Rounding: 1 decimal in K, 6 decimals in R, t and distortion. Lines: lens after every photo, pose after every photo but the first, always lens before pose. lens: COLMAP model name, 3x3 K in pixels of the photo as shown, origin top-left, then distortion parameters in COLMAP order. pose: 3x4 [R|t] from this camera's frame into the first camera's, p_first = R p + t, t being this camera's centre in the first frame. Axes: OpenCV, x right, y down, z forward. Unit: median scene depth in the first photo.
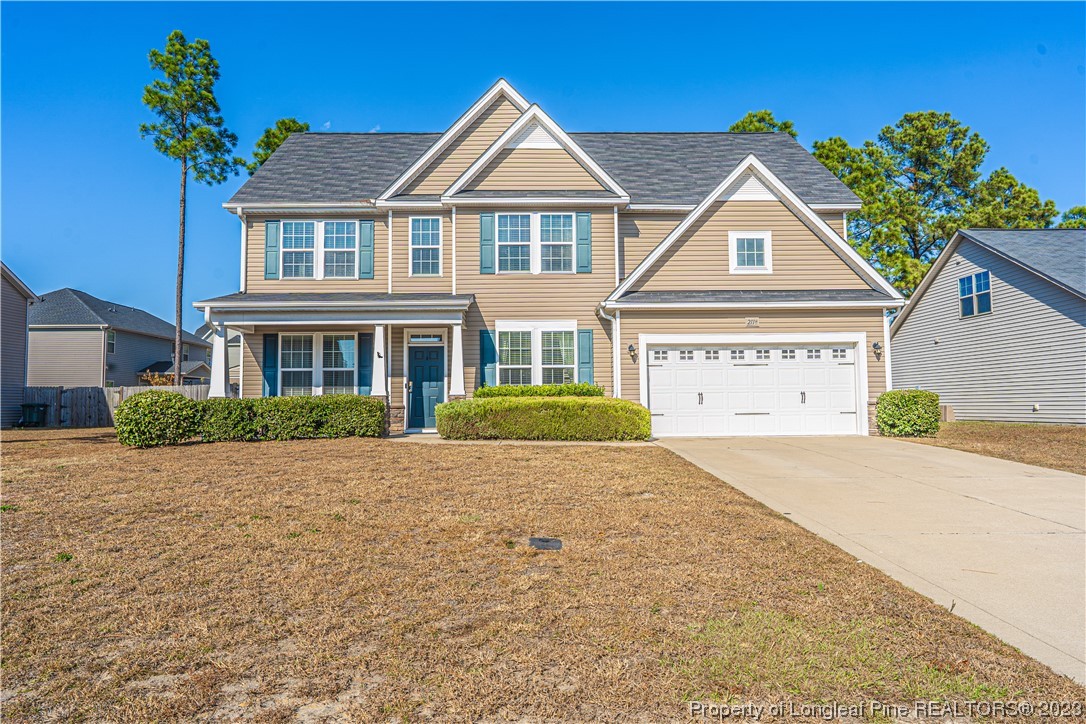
lens RADIAL K [[741.7, 0, 535.3], [0, 741.7, 358.9], [0, 0, 1]] dist [0.001868, -0.000228]
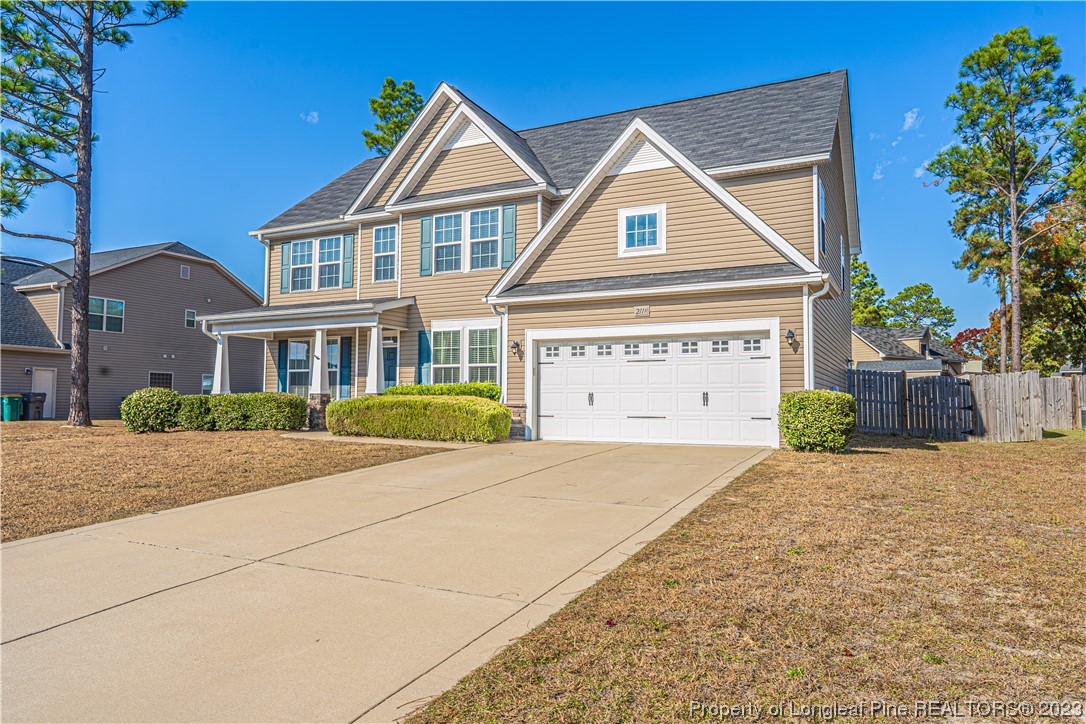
lens RADIAL K [[741.7, 0, 537.4], [0, 741.7, 363.5], [0, 0, 1]] dist [0.001868, -0.000228]
pose [[0.877881, -0.013265, -0.478695, 0.567695], [0.020100, 0.999756, 0.009157, 0.000864], [0.478456, -0.017660, 0.877934, 0.168770]]
